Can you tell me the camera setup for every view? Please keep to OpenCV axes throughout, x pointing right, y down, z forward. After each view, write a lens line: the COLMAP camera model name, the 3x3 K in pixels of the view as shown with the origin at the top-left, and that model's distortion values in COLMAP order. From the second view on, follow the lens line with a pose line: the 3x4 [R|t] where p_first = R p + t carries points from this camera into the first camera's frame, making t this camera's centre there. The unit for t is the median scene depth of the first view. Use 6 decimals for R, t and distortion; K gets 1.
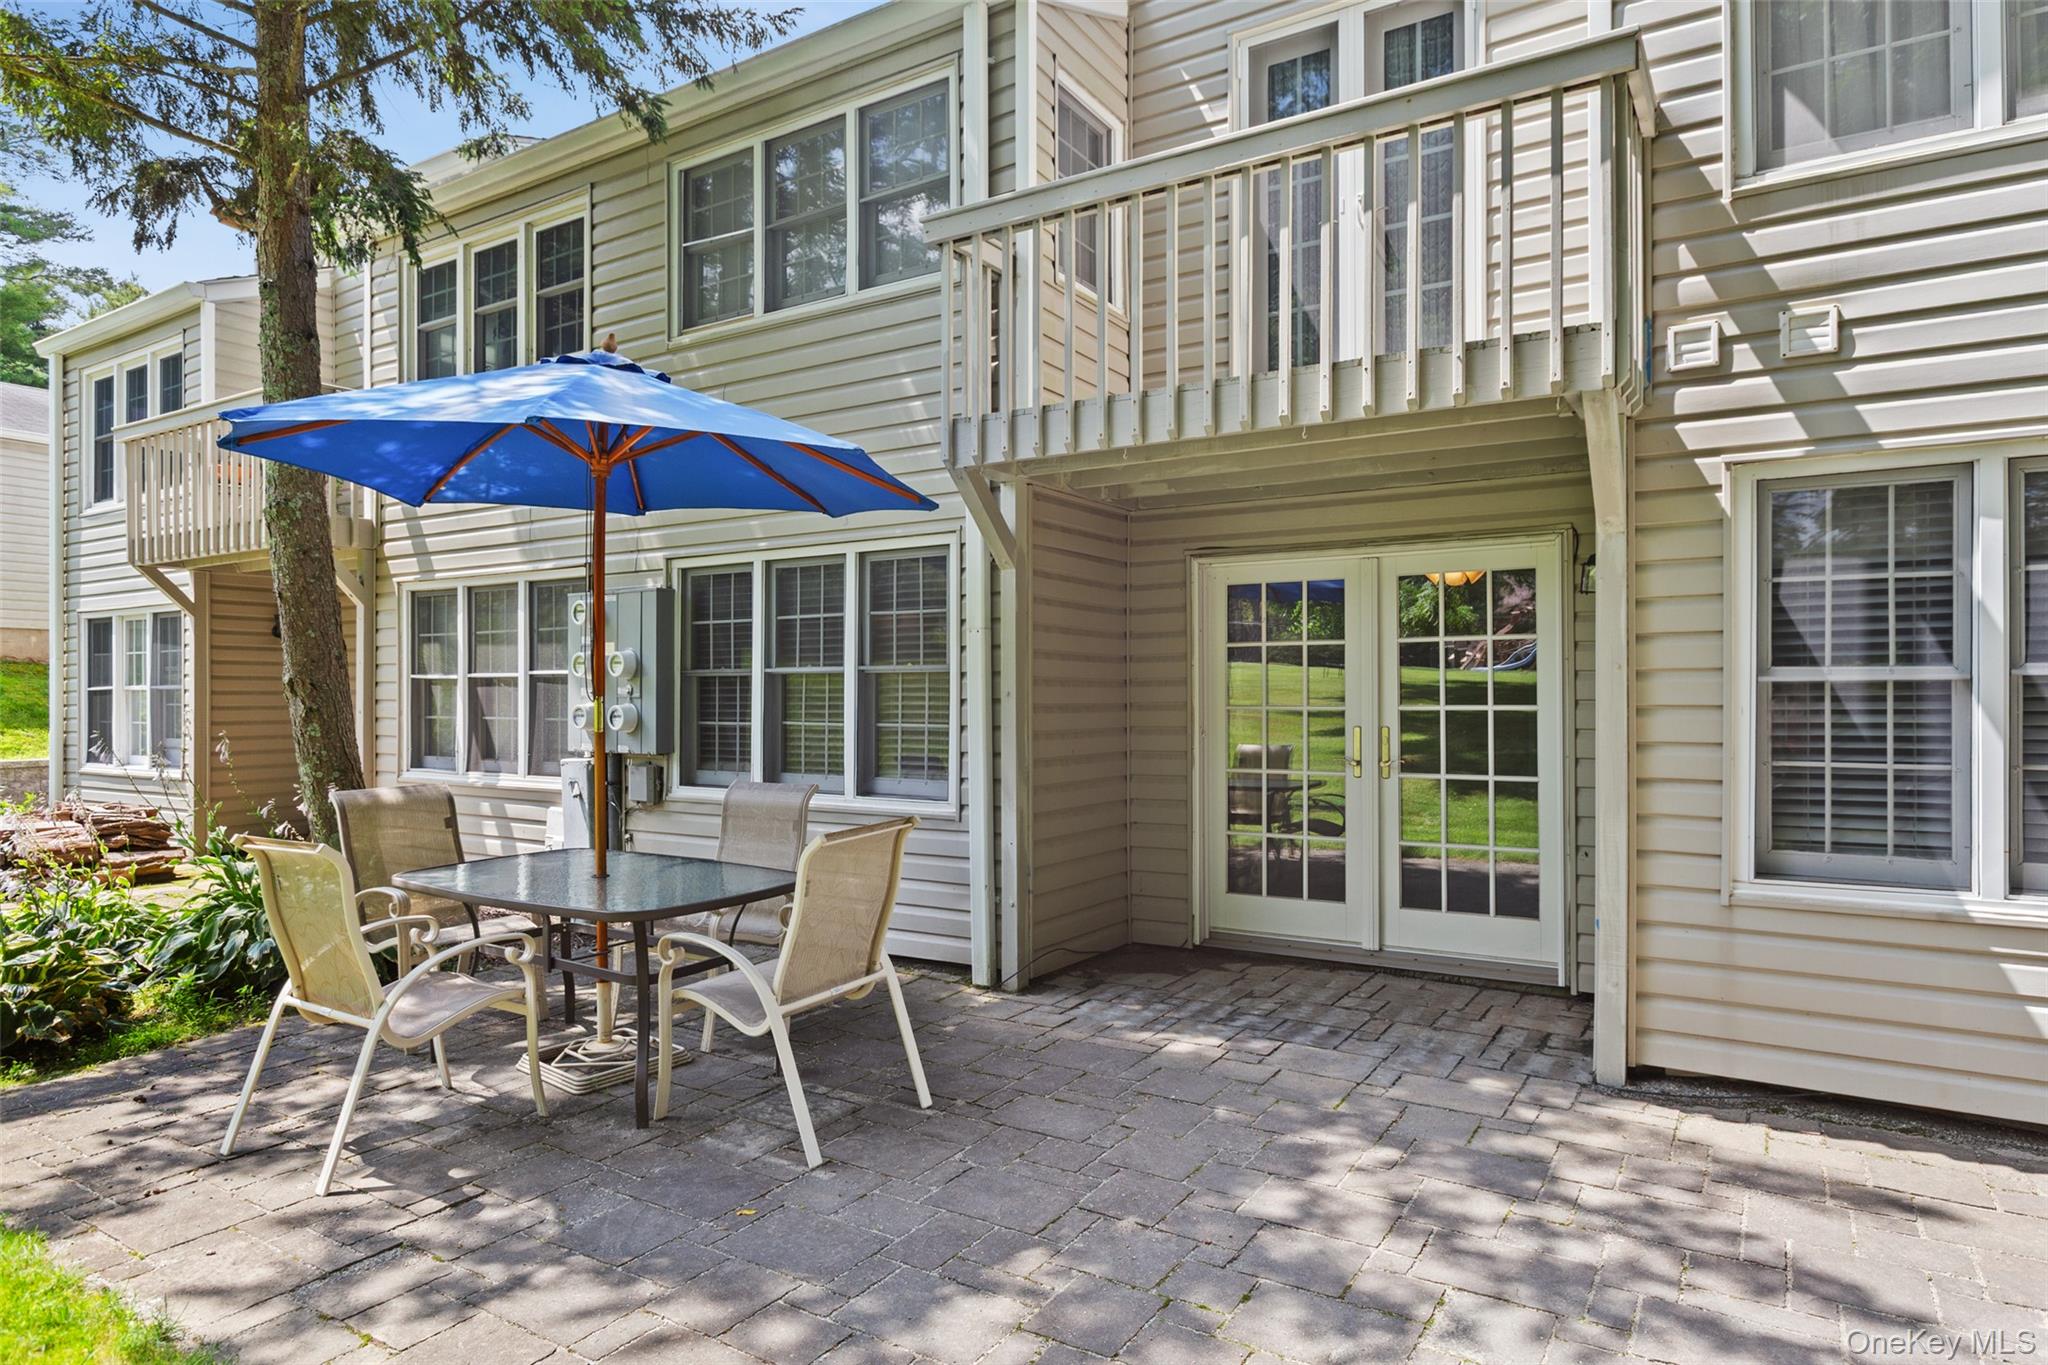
lens RADIAL K [[1183.8, 0, 1018.0], [0, 1183.8, 683.7], [0, 0, 1]] dist [-0.003246, 0.000641]
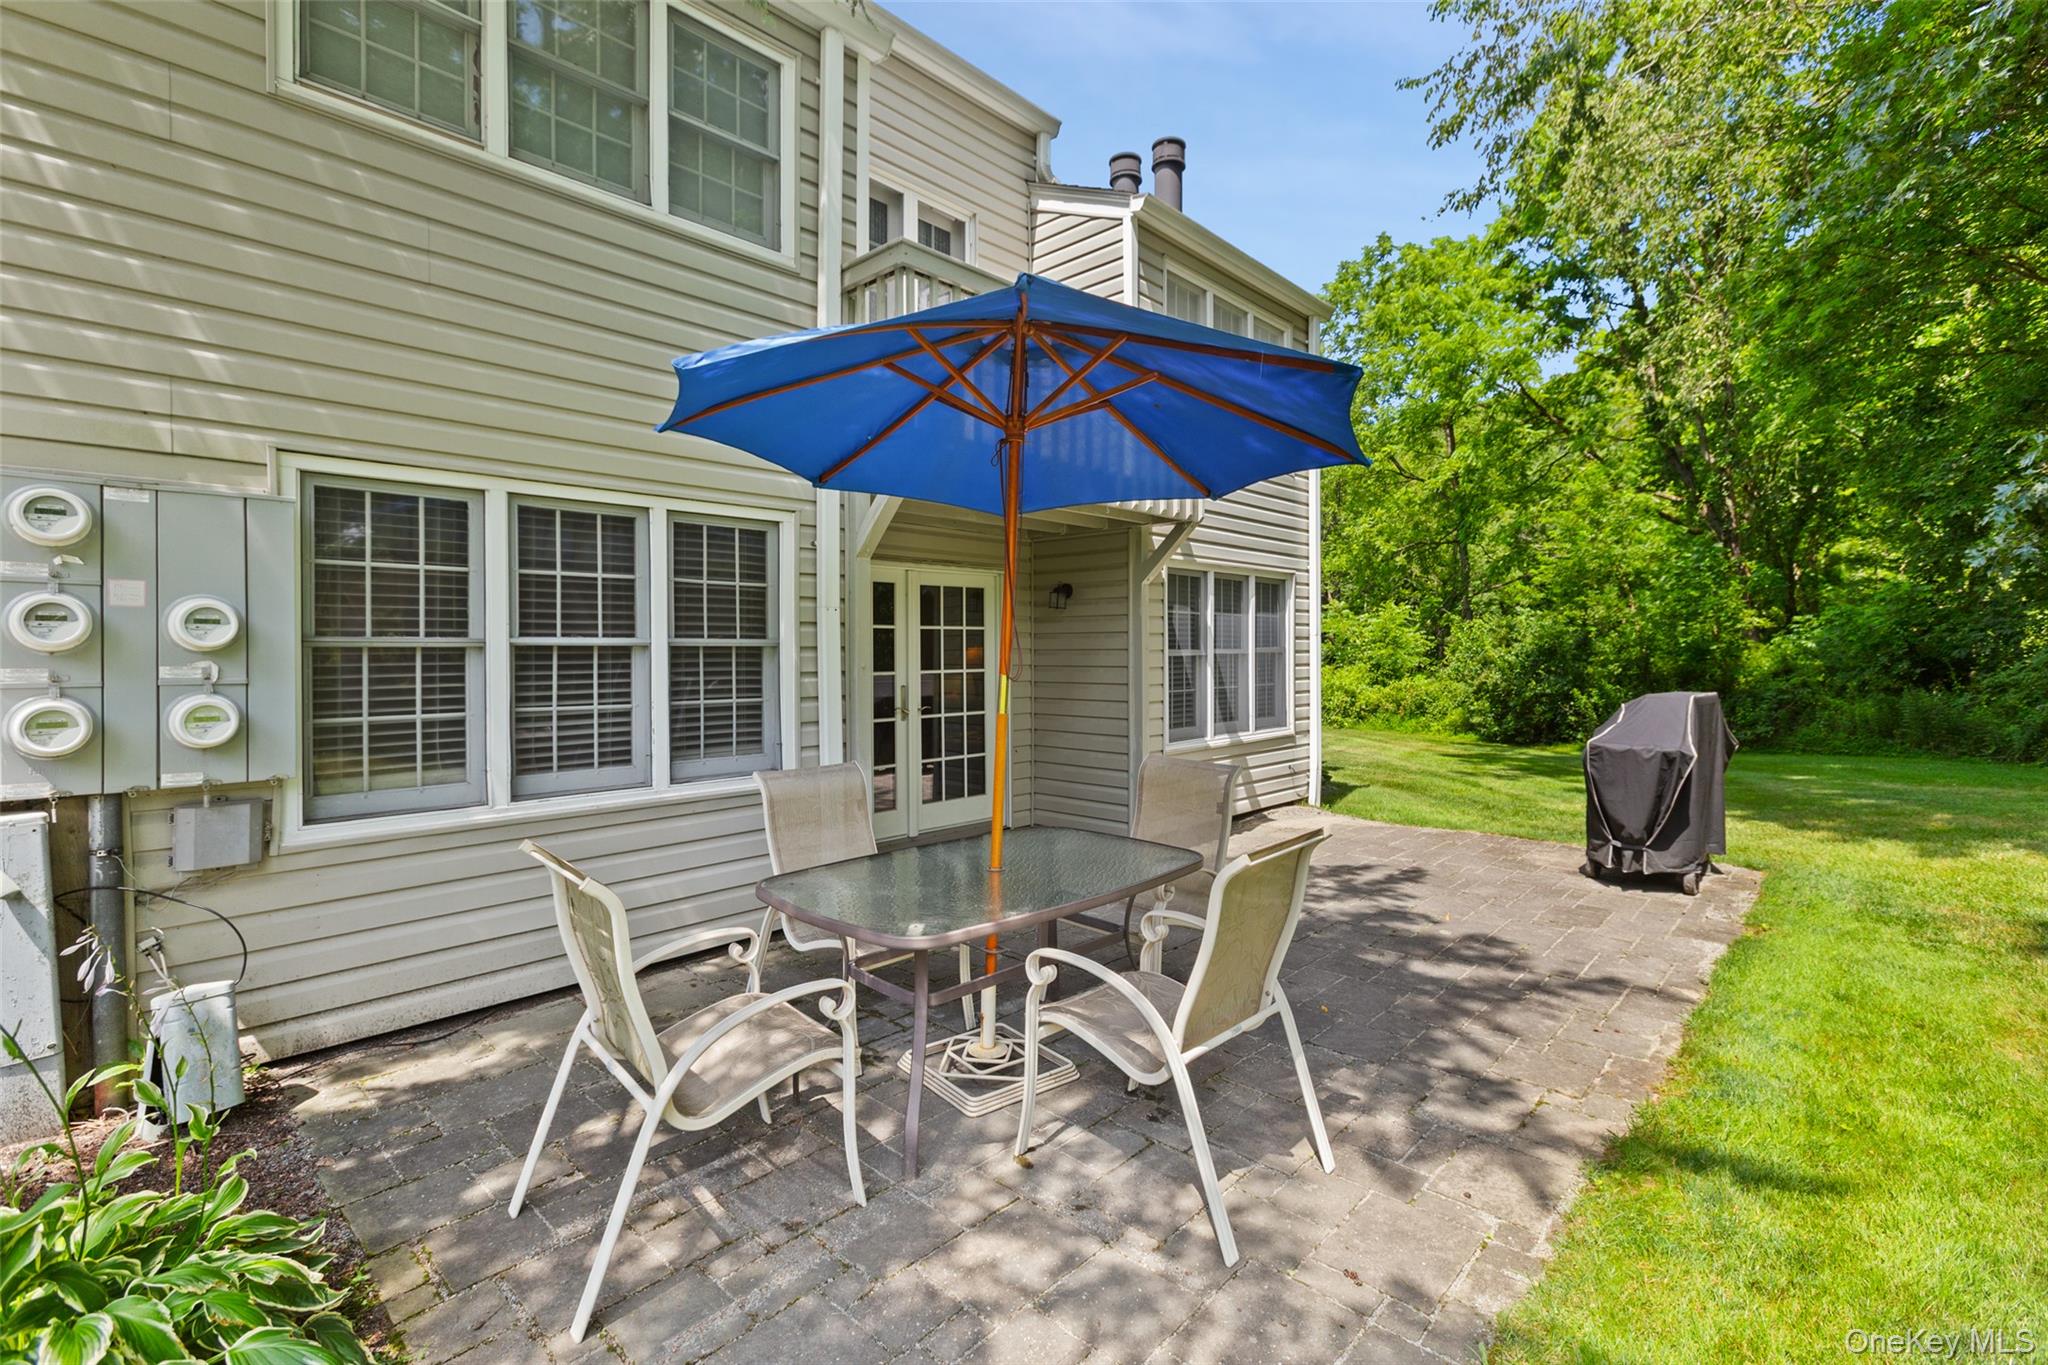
lens RADIAL K [[930.6, 0, 1028.5], [0, 930.6, 652.5], [0, 0, 1]] dist [0.001575, 0.001320]
pose [[0.181757, 0.000295, 0.983343, -1.166930], [-0.001950, 0.999998, 0.000060, -0.007576], [-0.983342, -0.001928, 0.181757, 0.926994]]
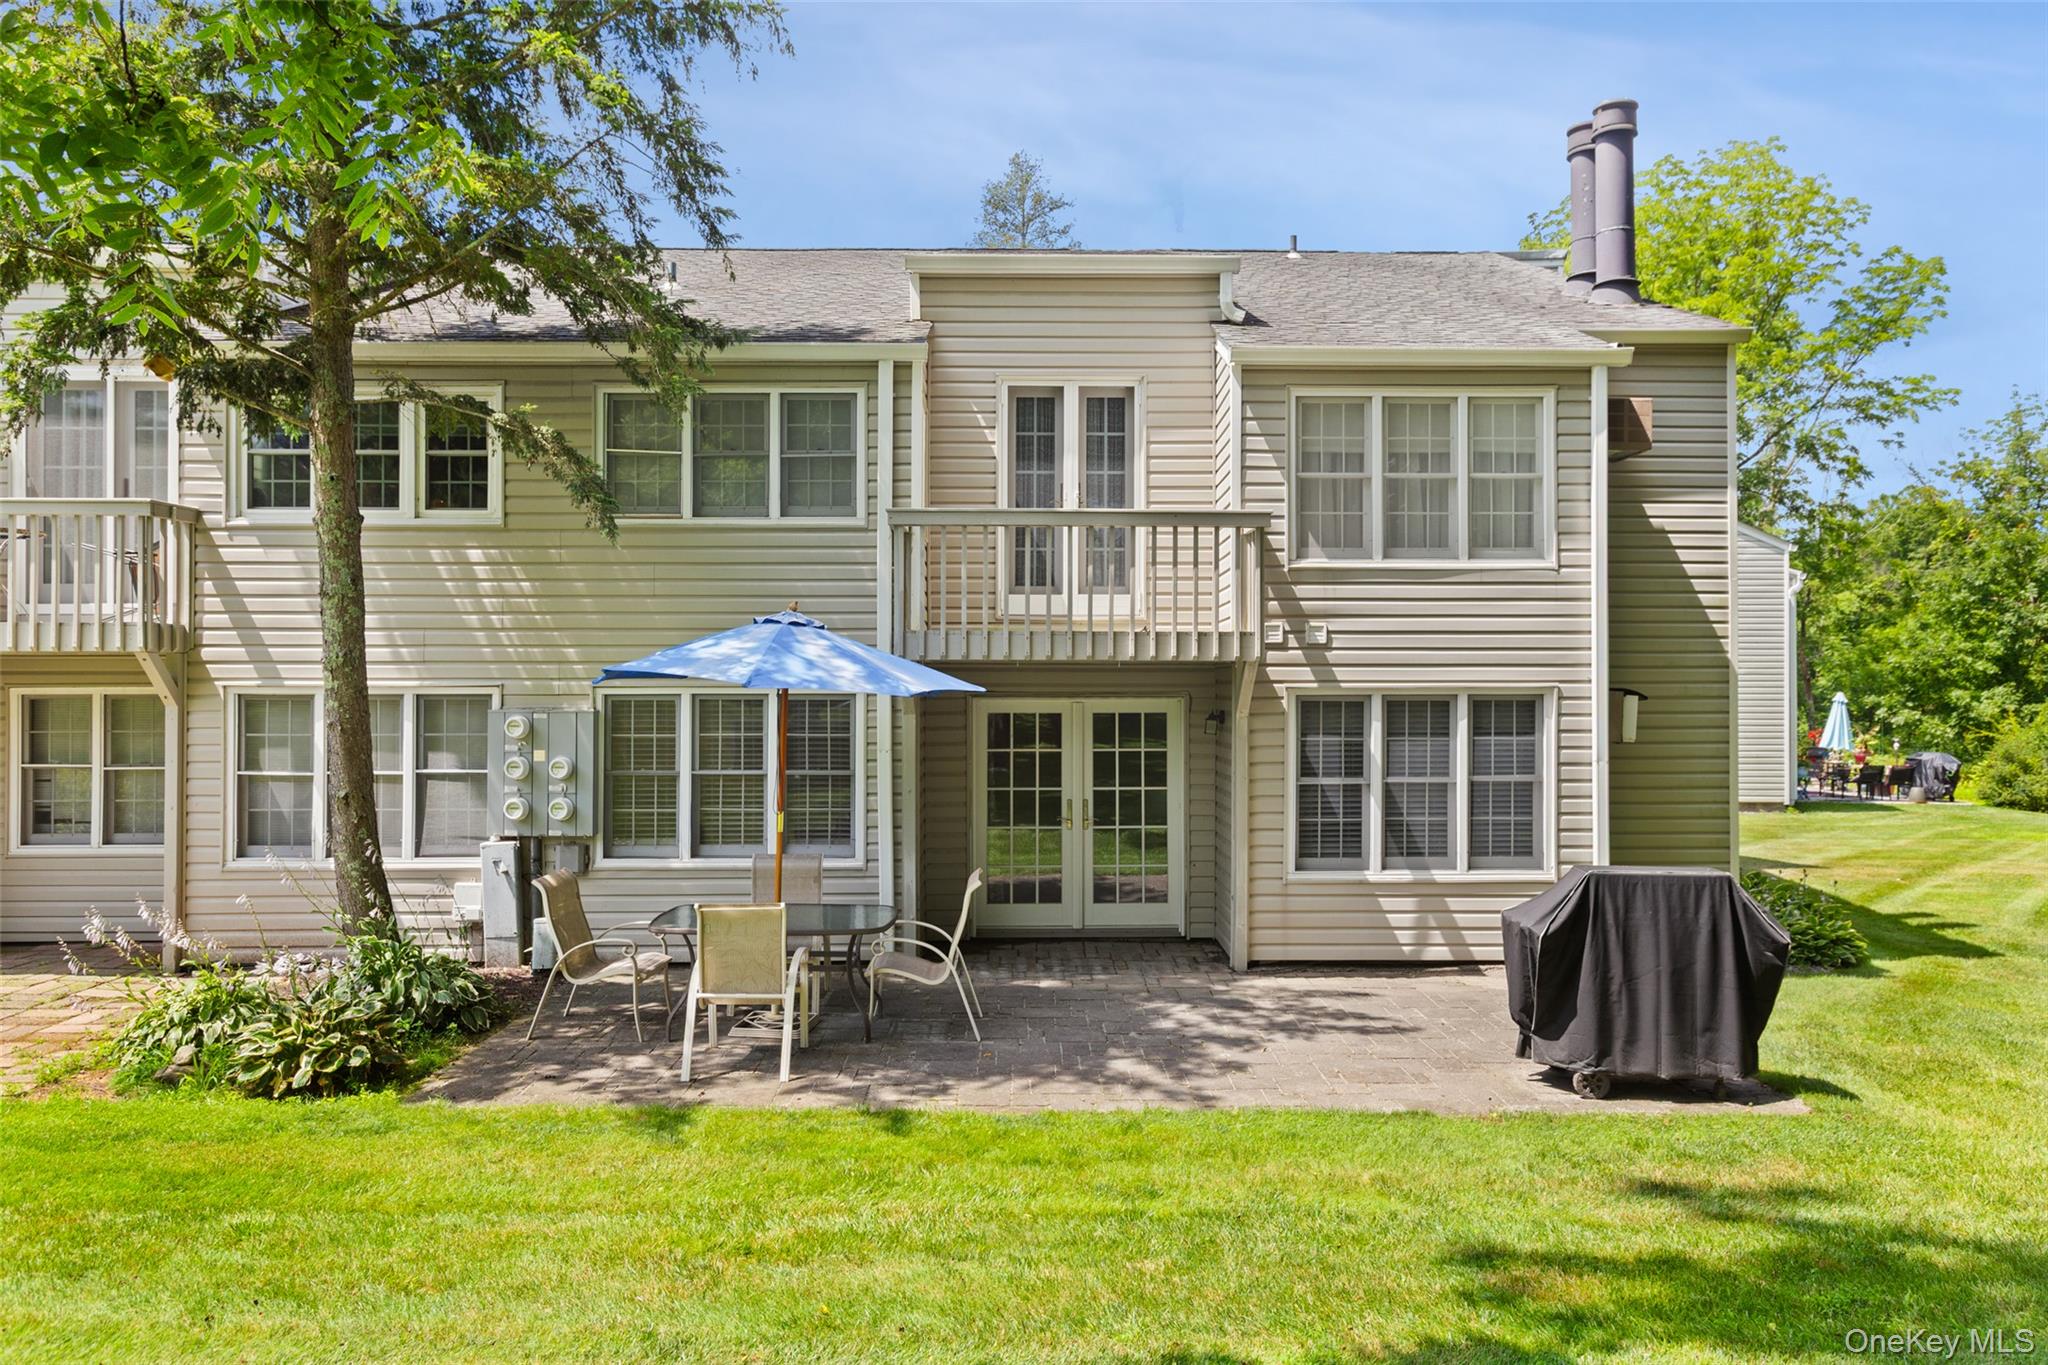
lens RADIAL K [[1385.8, 0, 1034.7], [0, 1385.8, 681.5], [0, 0, 1]] dist [-0.008802, -0.001794]
pose [[0.840732, 0.004590, 0.541432, -1.217121], [-0.004526, 0.999989, -0.001450, -0.190186], [-0.541432, -0.001231, 0.840744, -0.946660]]
